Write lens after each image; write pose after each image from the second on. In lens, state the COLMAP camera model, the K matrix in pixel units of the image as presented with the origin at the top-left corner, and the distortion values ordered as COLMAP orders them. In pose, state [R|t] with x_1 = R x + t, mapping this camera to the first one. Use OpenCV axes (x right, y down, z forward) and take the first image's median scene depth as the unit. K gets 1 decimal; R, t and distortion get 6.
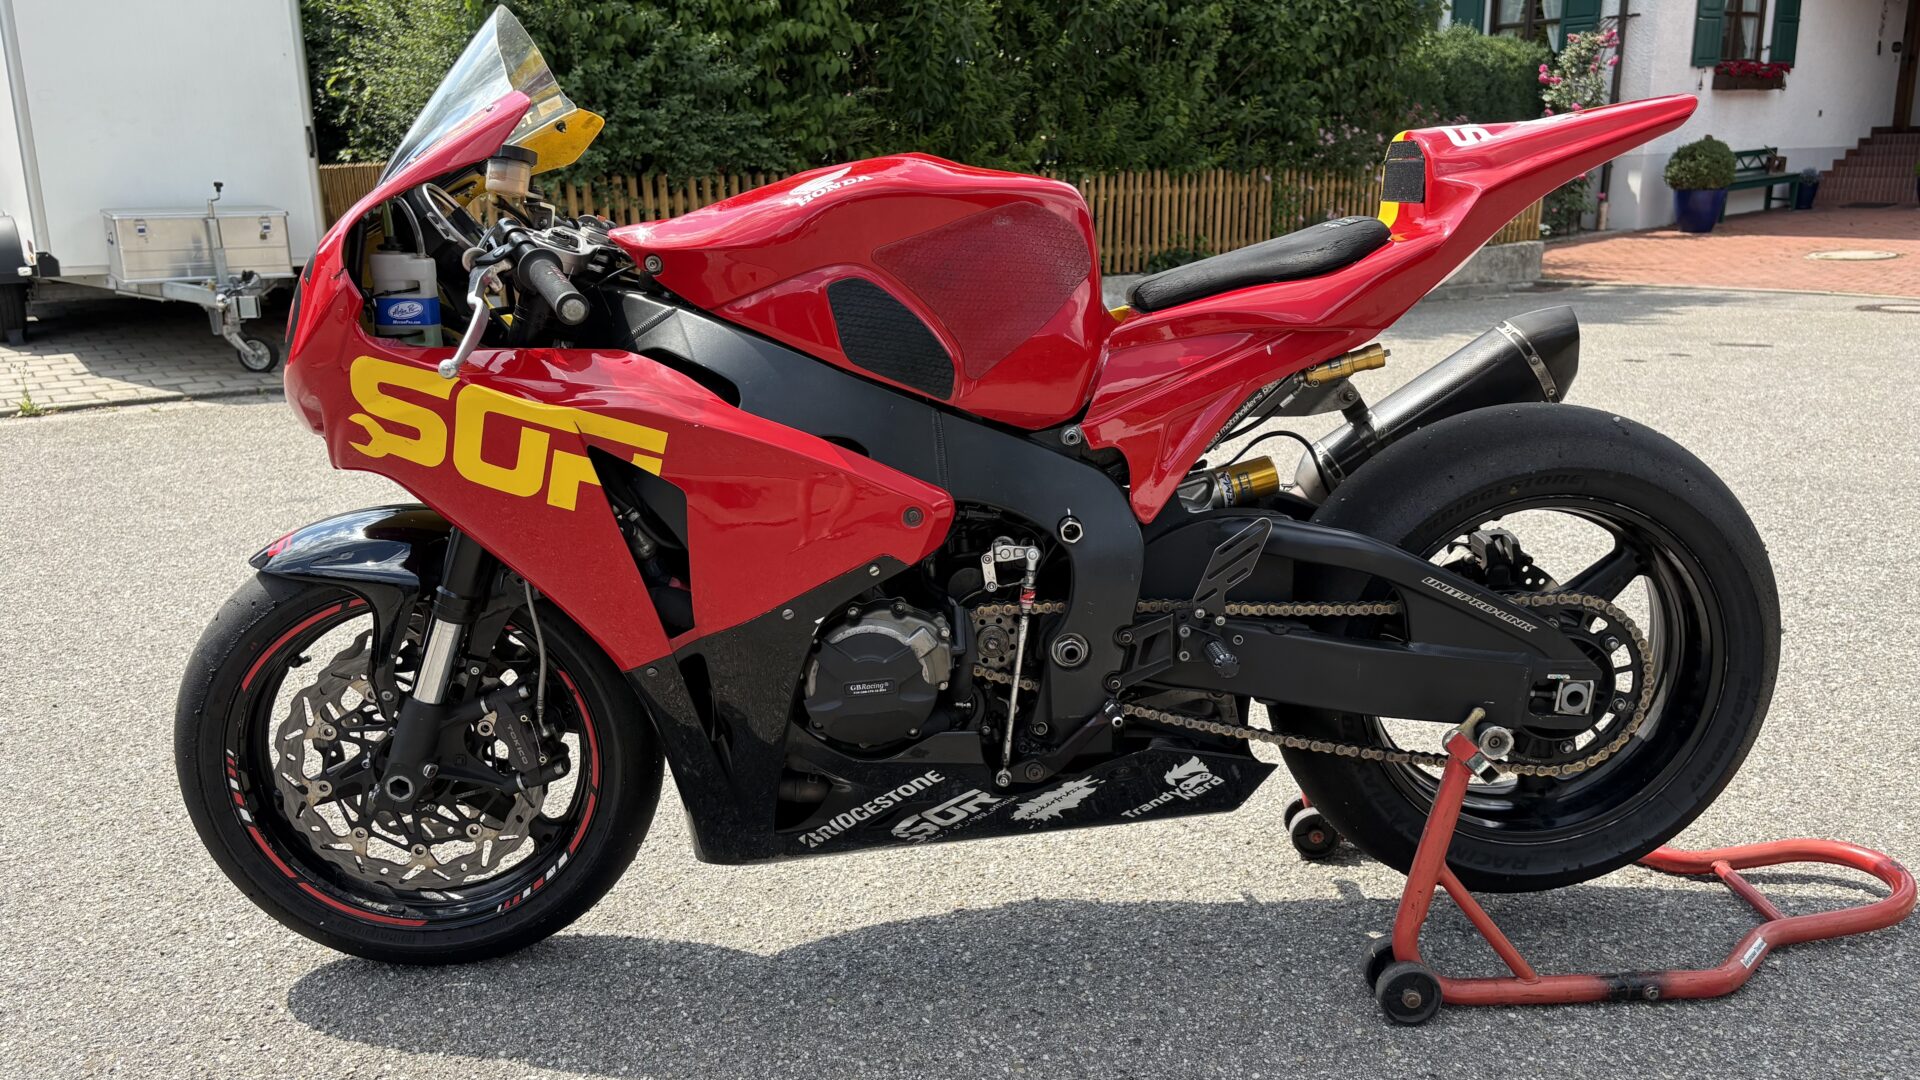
lens RADIAL K [[1459.7, 0, 962.1], [0, 1459.7, 537.6], [0, 0, 1]] dist [0.038528, -0.028764]
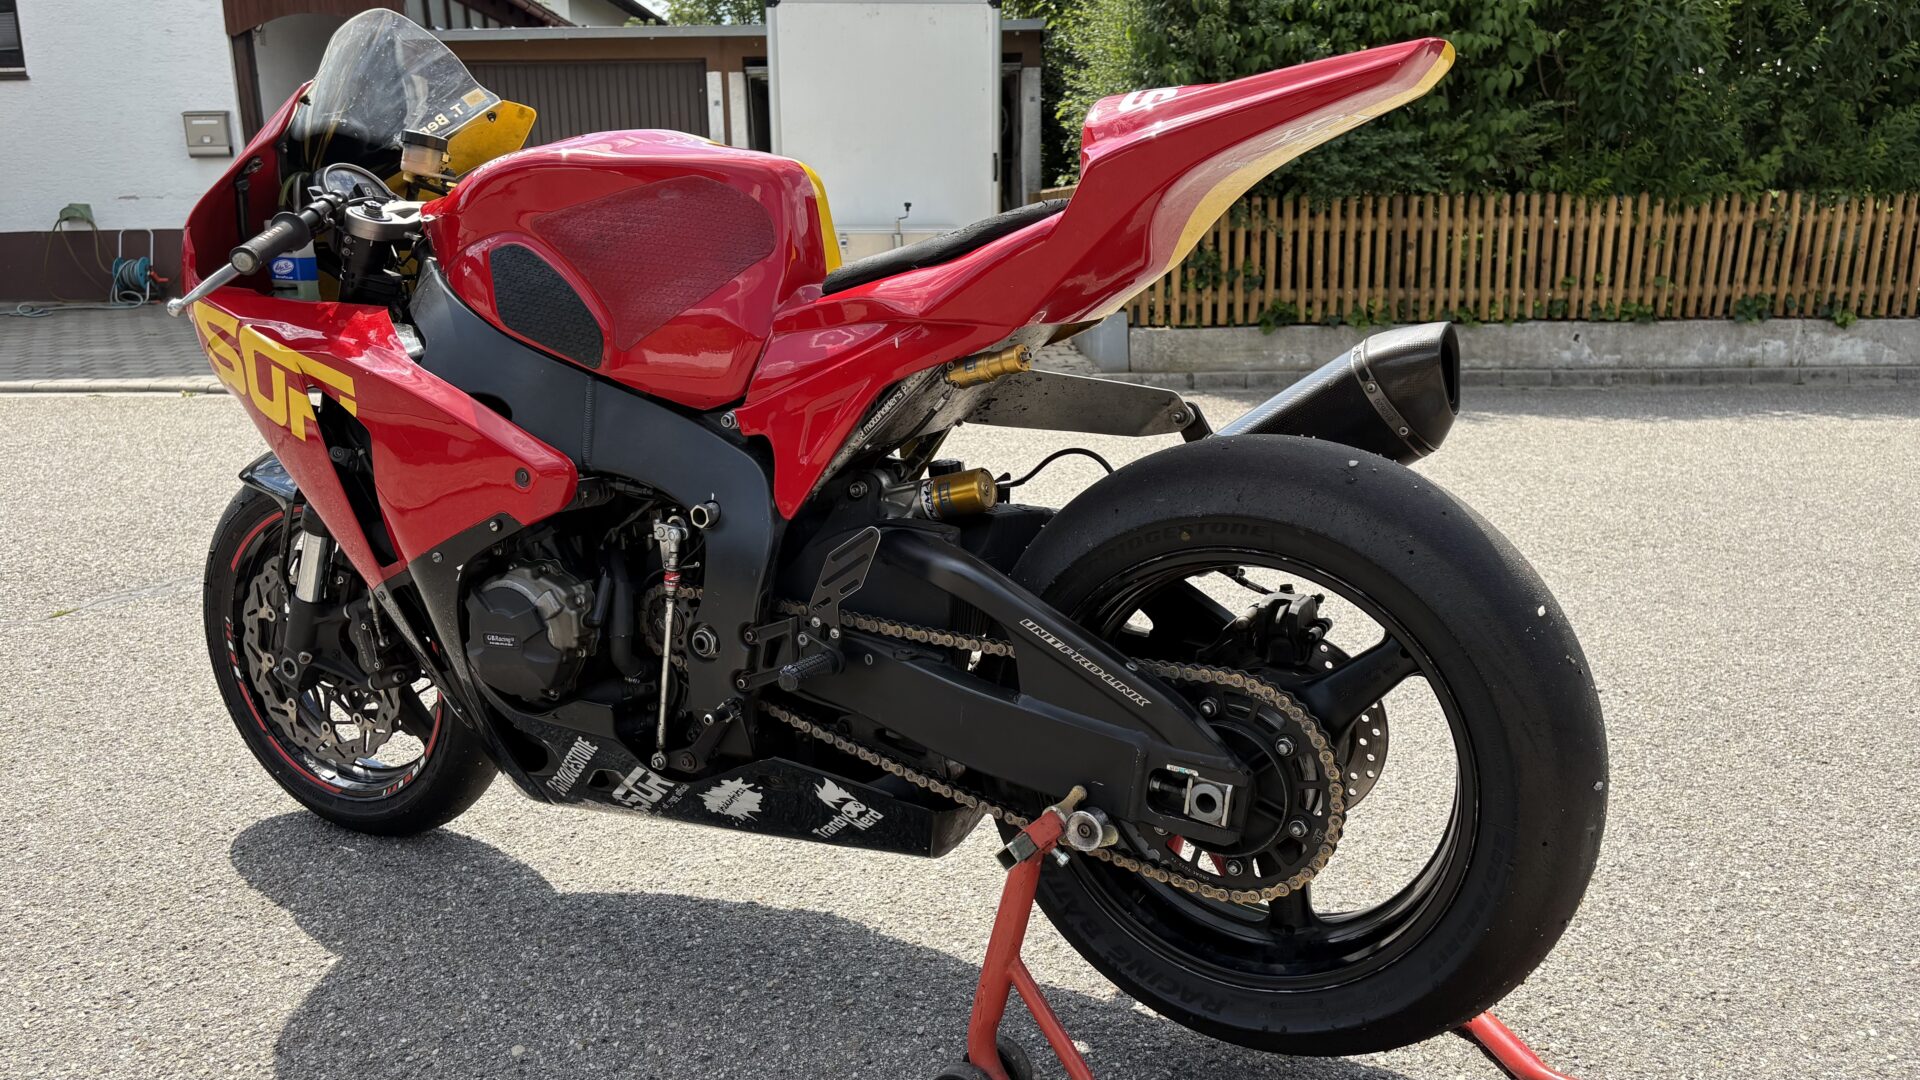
lens RADIAL K [[1459.7, 0, 974.1], [0, 1459.7, 538.0], [0, 0, 1]] dist [0.038528, -0.028764]
pose [[0.853142, 0.122775, -0.507025, 0.134122], [-0.132878, 0.990997, 0.016381, -0.005531], [0.504472, 0.053397, 0.861776, 0.047785]]
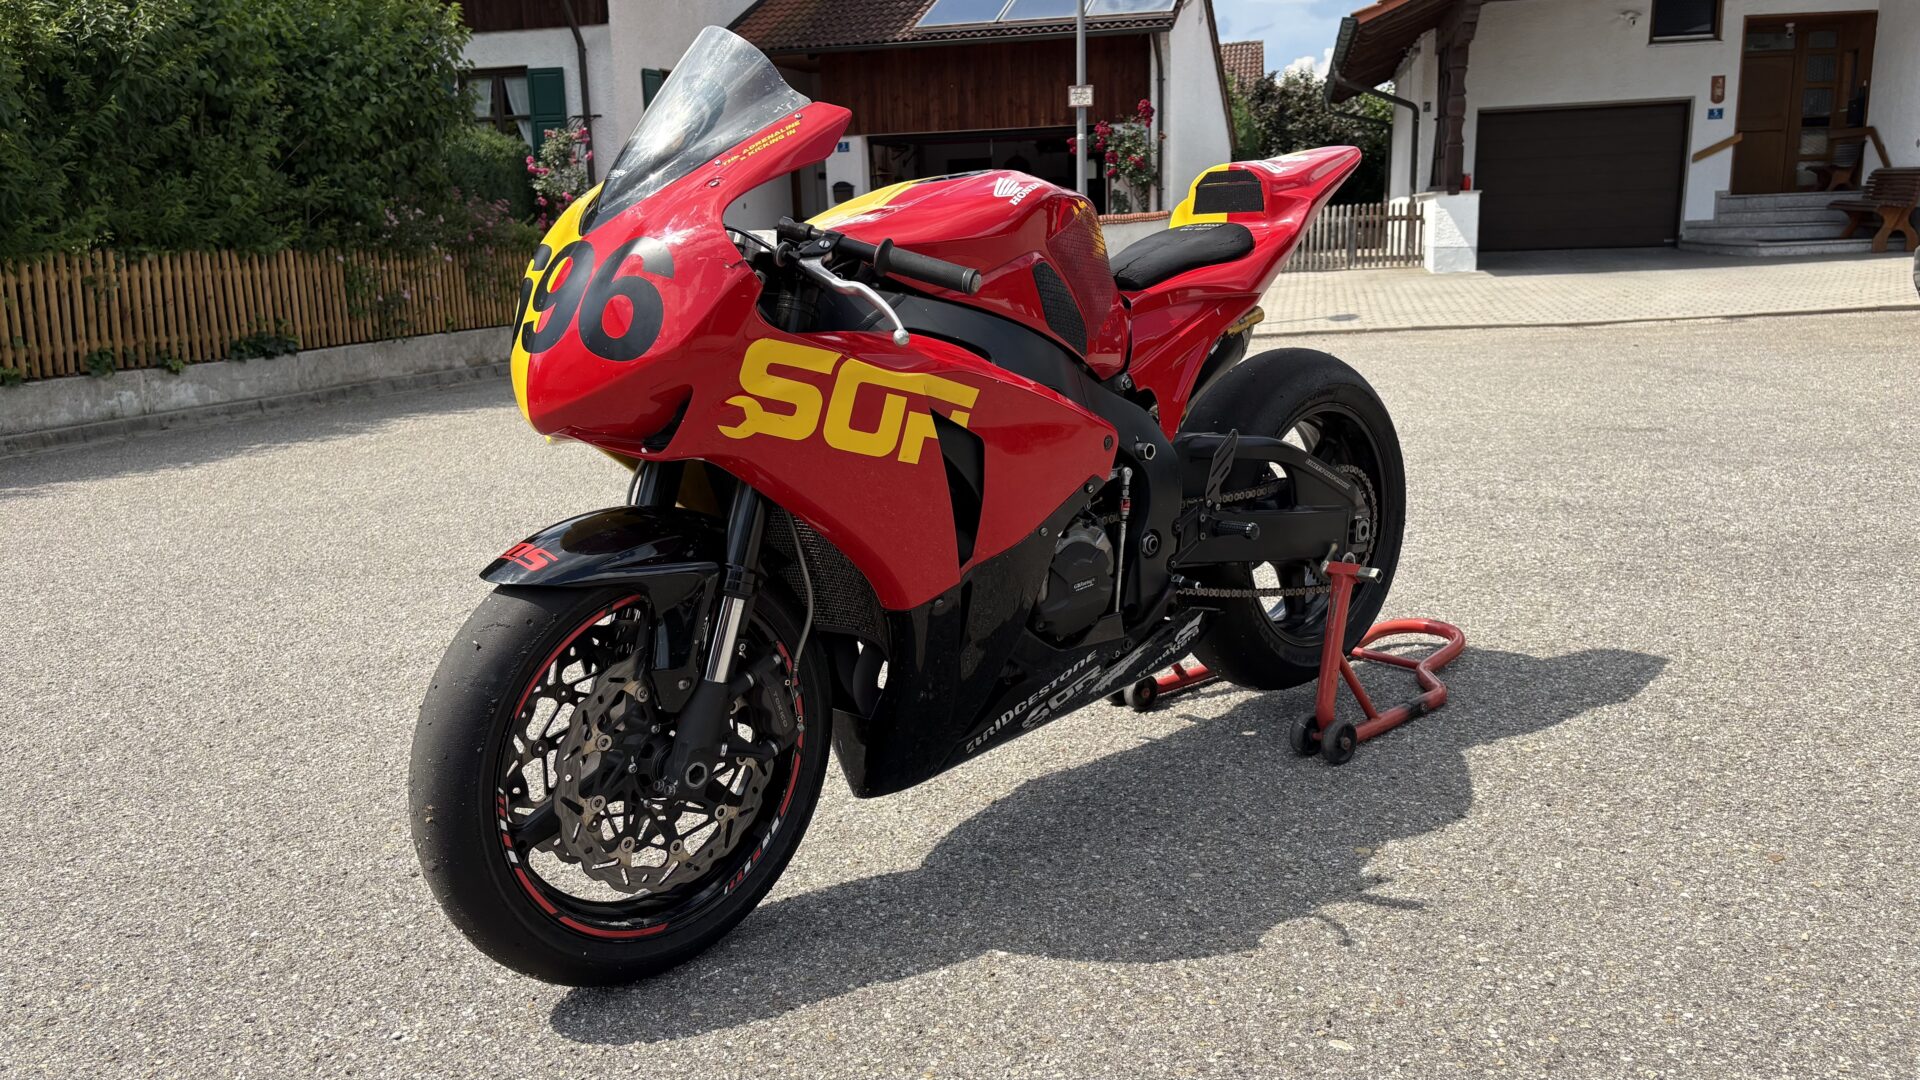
lens RADIAL K [[1459.7, 0, 954.4], [0, 1459.7, 541.3], [0, 0, 1]] dist [0.038528, -0.028764]
pose [[0.757267, -0.138470, 0.638258, -0.170925], [0.175211, 0.984514, 0.005710, 0.007032], [-0.629164, 0.107505, 0.769802, 0.016885]]
